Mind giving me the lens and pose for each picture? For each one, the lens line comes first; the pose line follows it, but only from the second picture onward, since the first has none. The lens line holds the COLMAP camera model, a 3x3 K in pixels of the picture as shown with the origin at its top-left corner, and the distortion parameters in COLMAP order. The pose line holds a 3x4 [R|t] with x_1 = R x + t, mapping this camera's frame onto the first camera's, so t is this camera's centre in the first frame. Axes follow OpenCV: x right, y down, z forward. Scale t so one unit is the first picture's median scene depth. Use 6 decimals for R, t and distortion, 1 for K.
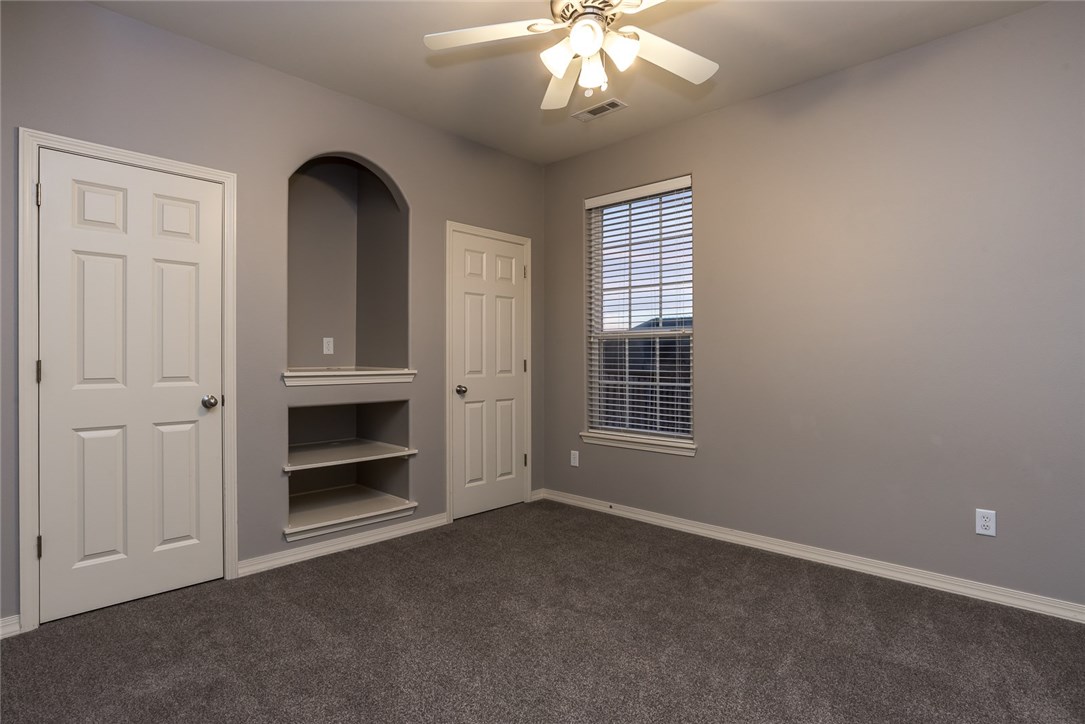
lens RADIAL K [[579.3, 0, 542.5], [0, 579.3, 362.0], [0, 0, 1]] dist [0.001209, 0.000657]
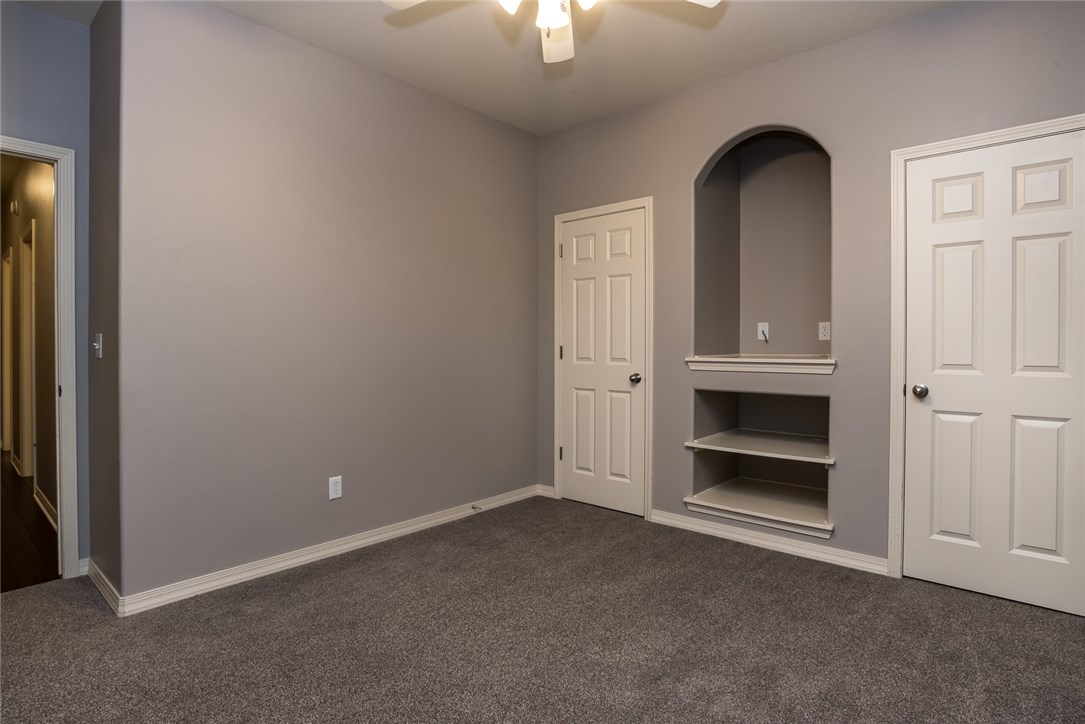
lens RADIAL K [[575.9, 0, 544.5], [0, 575.9, 351.3], [0, 0, 1]] dist [-0.022586, 0.000074]
pose [[0.017401, 0.009090, -0.999807, 0.583888], [-0.004498, 0.999949, 0.009013, -0.002463], [0.999838, 0.004340, 0.017441, 0.622467]]
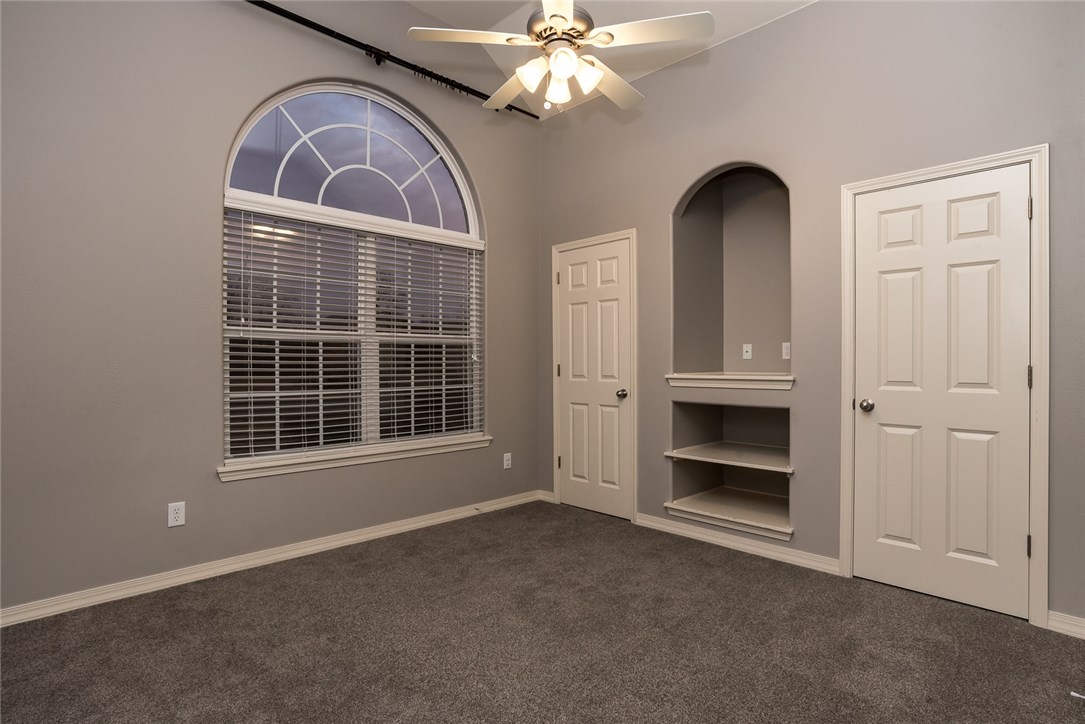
lens RADIAL K [[557.5, 0, 542.5], [0, 557.5, 369.0], [0, 0, 1]] dist [-0.014055, 0.000814]
pose [[-0.054317, 0.007517, -0.998495, 0.660583], [-0.005458, 0.999954, 0.007825, -0.001890], [0.998509, 0.005875, -0.054274, 0.707507]]
